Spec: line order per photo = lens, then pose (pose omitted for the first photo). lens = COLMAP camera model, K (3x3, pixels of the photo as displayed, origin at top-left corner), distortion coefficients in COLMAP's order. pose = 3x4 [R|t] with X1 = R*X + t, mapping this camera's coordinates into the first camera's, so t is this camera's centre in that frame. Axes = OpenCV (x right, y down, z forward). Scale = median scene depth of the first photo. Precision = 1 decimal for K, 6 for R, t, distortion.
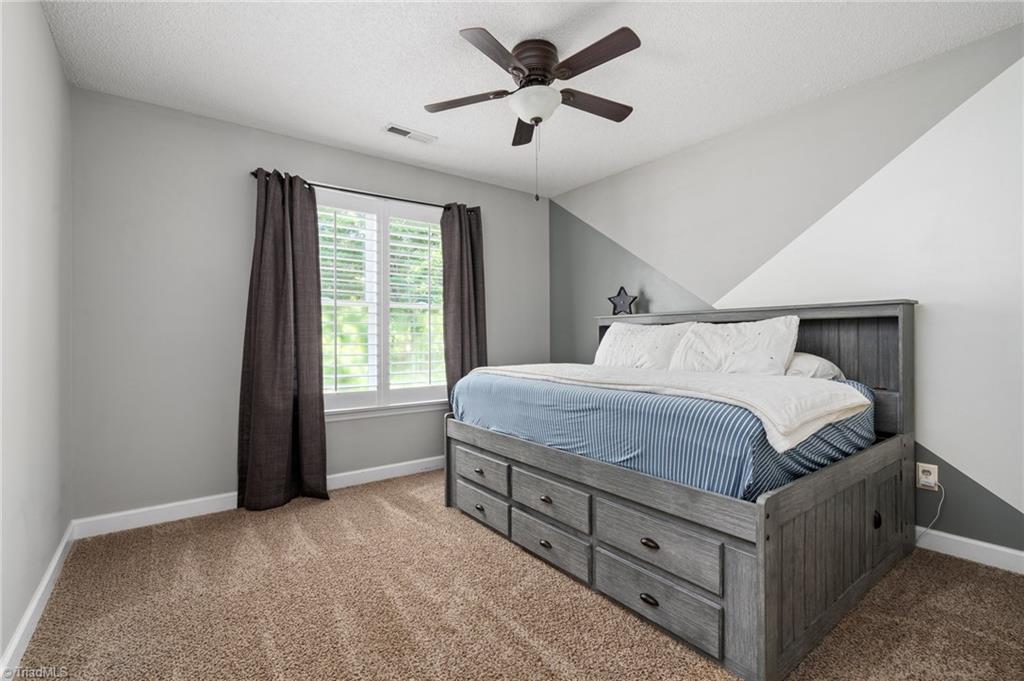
lens RADIAL K [[461.7, 0, 511.7], [0, 461.7, 343.3], [0, 0, 1]] dist [-0.004230, 0.001354]
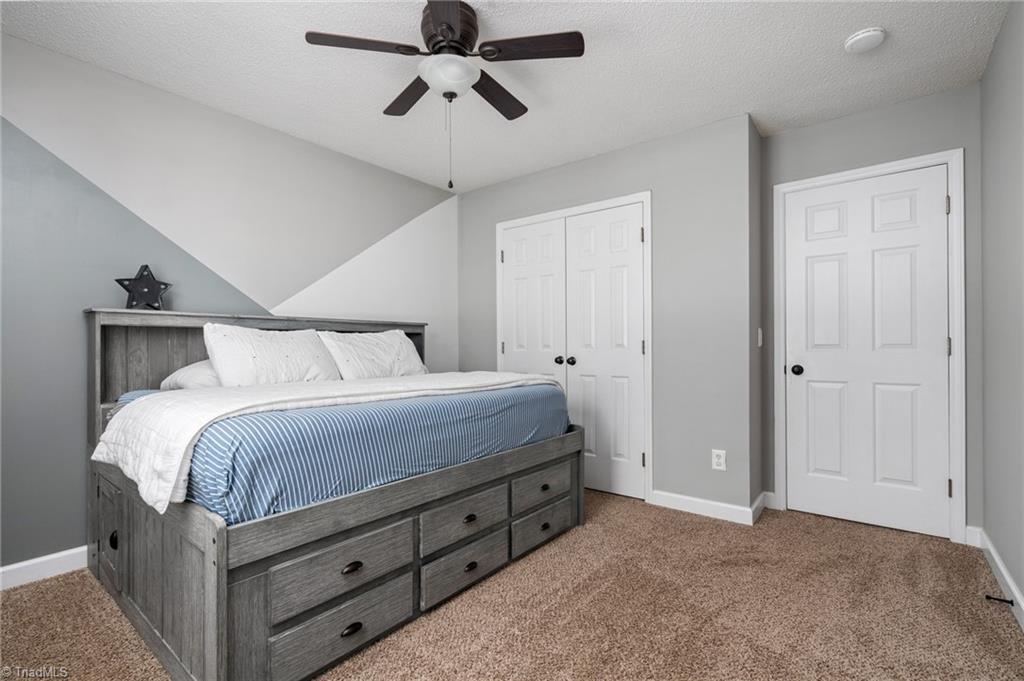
lens RADIAL K [[461.7, 0, 507.3], [0, 461.7, 346.7], [0, 0, 1]] dist [-0.004230, 0.001354]
pose [[-0.241027, 0.002114, 0.970516, -0.795646], [0.012344, 0.999923, 0.000888, -0.008558], [-0.970440, 0.012194, -0.241035, 1.075499]]
